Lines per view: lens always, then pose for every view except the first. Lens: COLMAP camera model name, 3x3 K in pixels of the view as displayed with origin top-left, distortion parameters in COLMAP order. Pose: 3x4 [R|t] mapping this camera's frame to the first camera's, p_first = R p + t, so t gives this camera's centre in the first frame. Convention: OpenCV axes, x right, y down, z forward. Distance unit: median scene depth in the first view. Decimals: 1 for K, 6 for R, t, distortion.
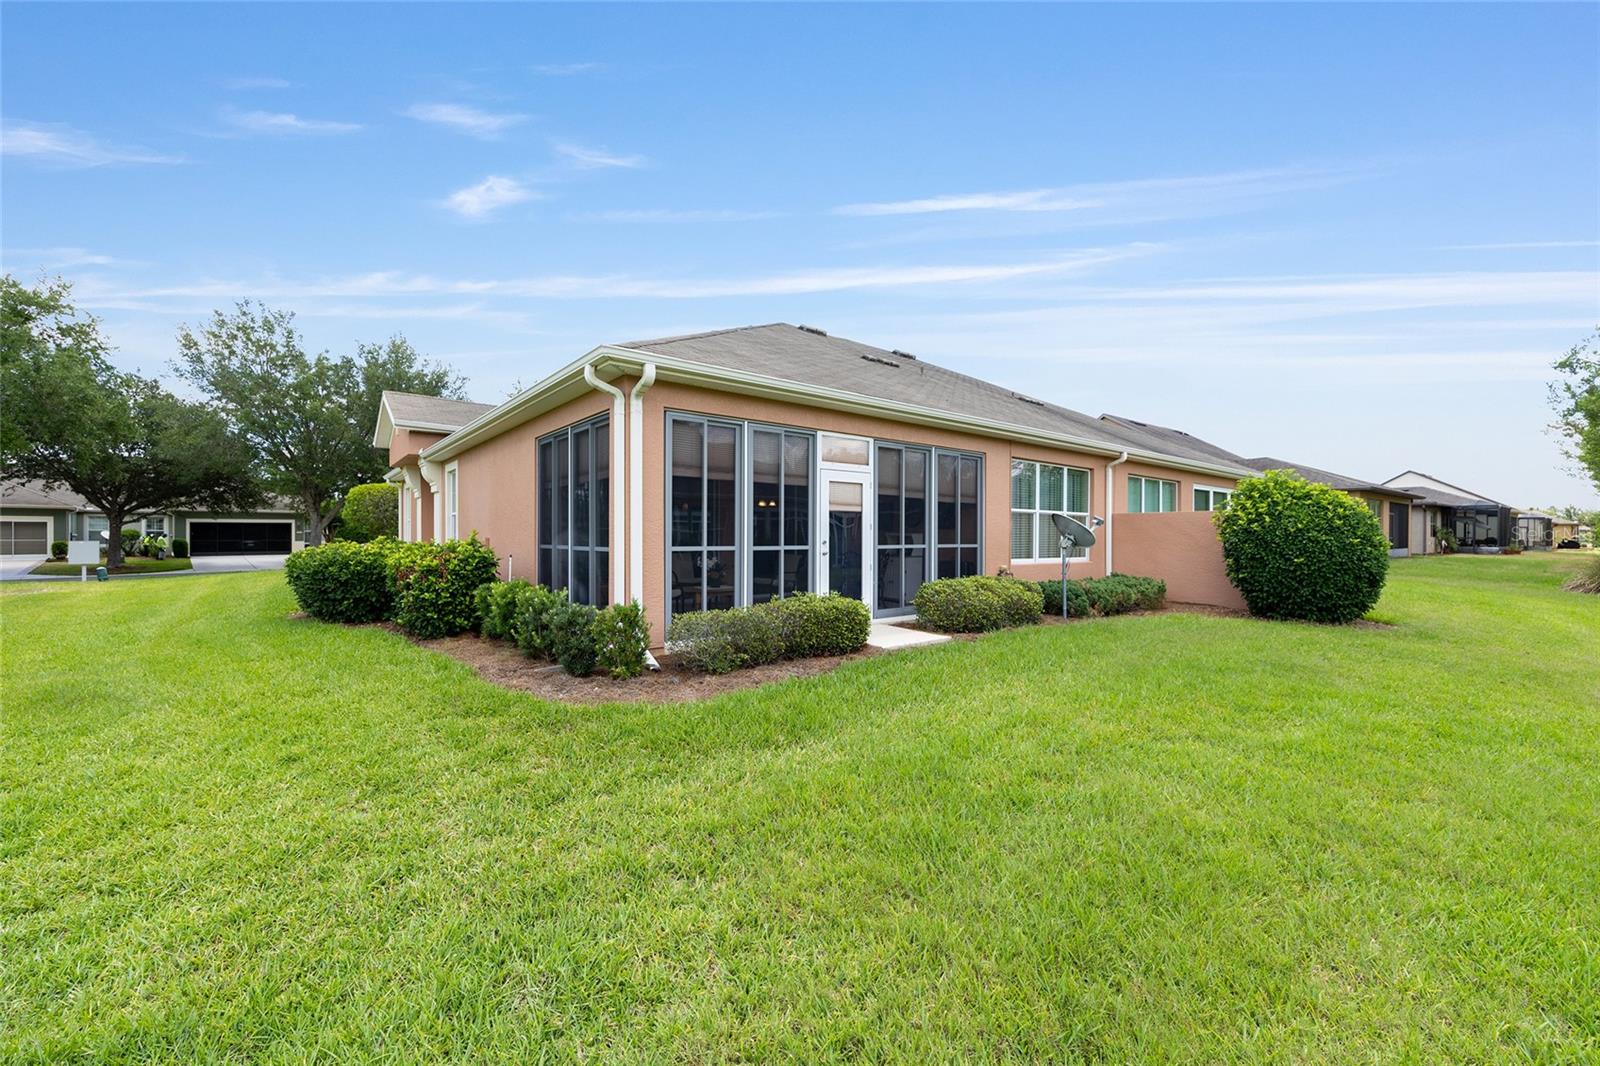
lens RADIAL K [[646.1, 0, 799.4], [0, 646.1, 537.9], [0, 0, 1]] dist [0.000938, 0.000024]
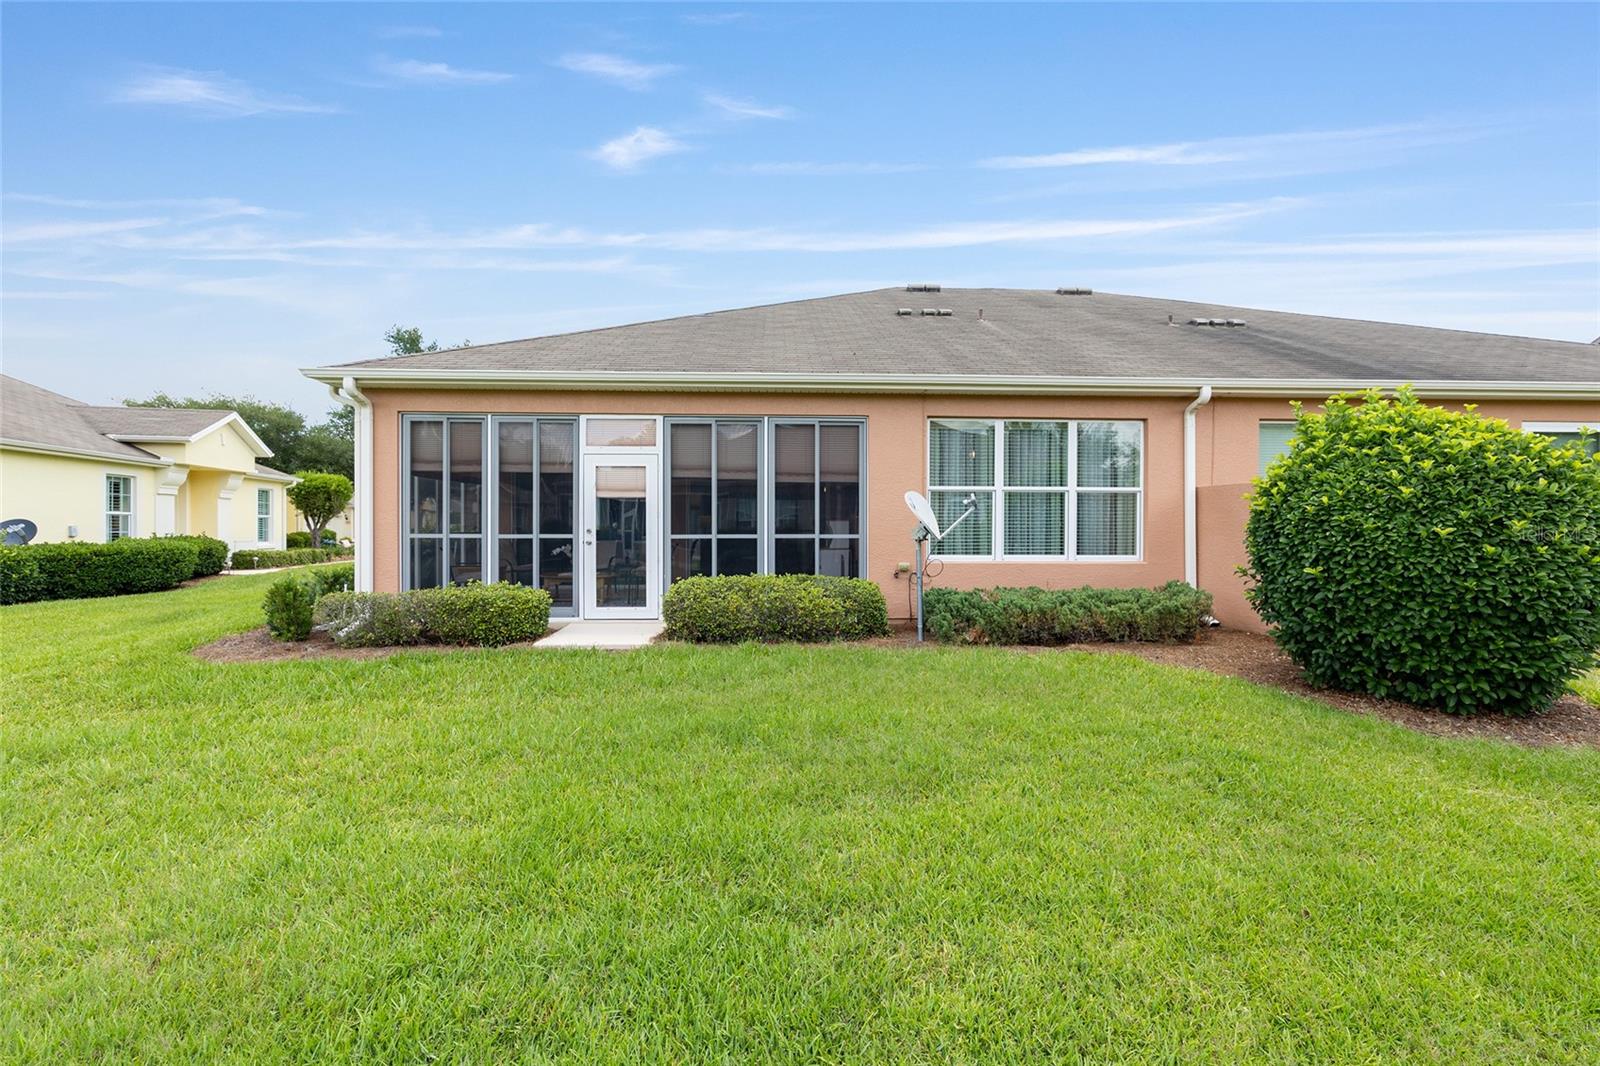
lens RADIAL K [[646.1, 0, 799.8], [0, 646.1, 529.1], [0, 0, 1]] dist [0.000938, 0.000024]
pose [[0.802865, 0.001375, -0.596159, 0.805435], [0.001002, 0.999993, 0.003656, 0.001210], [0.596160, -0.003533, 0.802858, 0.392940]]
